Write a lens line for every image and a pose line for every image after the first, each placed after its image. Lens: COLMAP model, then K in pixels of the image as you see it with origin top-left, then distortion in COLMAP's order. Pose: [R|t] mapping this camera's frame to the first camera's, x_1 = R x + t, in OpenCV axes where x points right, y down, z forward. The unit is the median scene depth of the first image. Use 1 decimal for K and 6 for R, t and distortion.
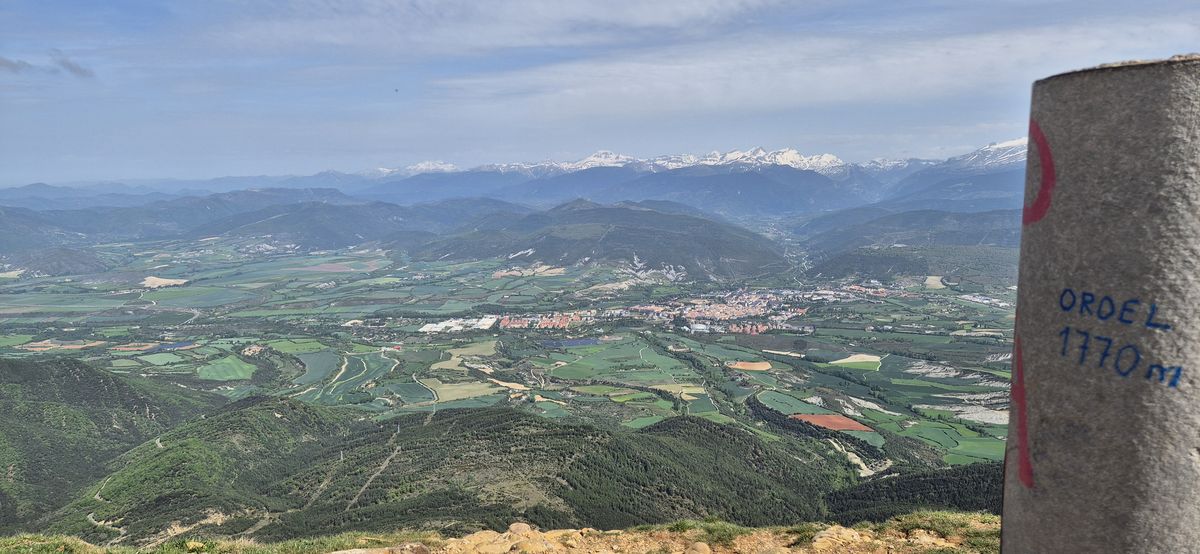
lens RADIAL K [[814.1, 0, 600.0], [0, 814.1, 275.1], [0, 0, 1]] dist [0.044326, -0.034091]
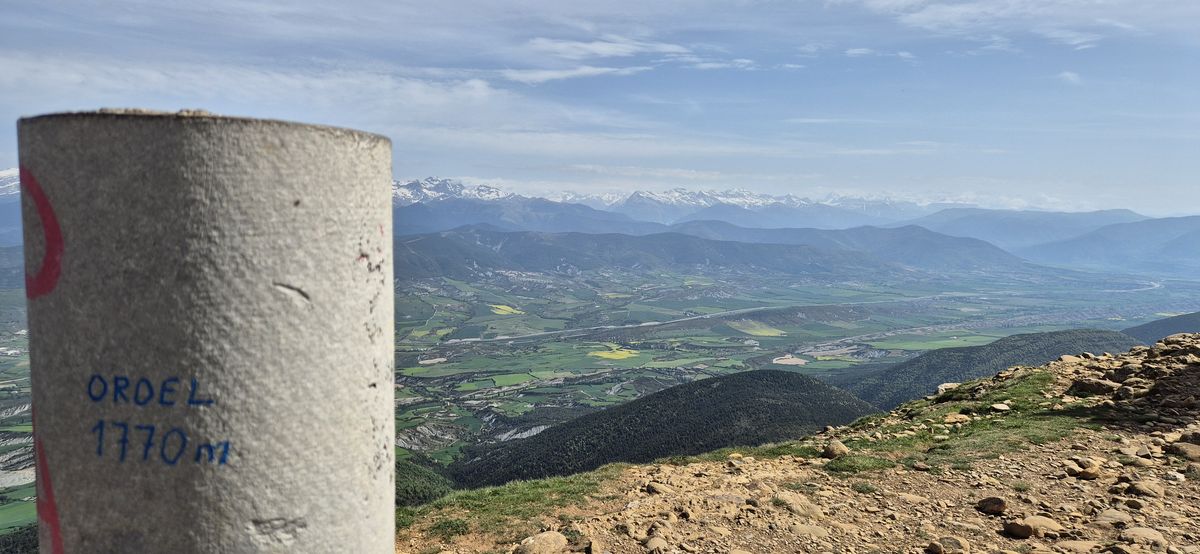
lens RADIAL K [[814.1, 0, 597.6], [0, 814.1, 280.8], [0, 0, 1]] dist [0.044326, -0.034091]
pose [[0.468532, -0.074463, 0.880303, 0.085269], [0.105665, 0.994012, 0.027842, -0.049317], [-0.877105, 0.079972, 0.473595, 0.162643]]
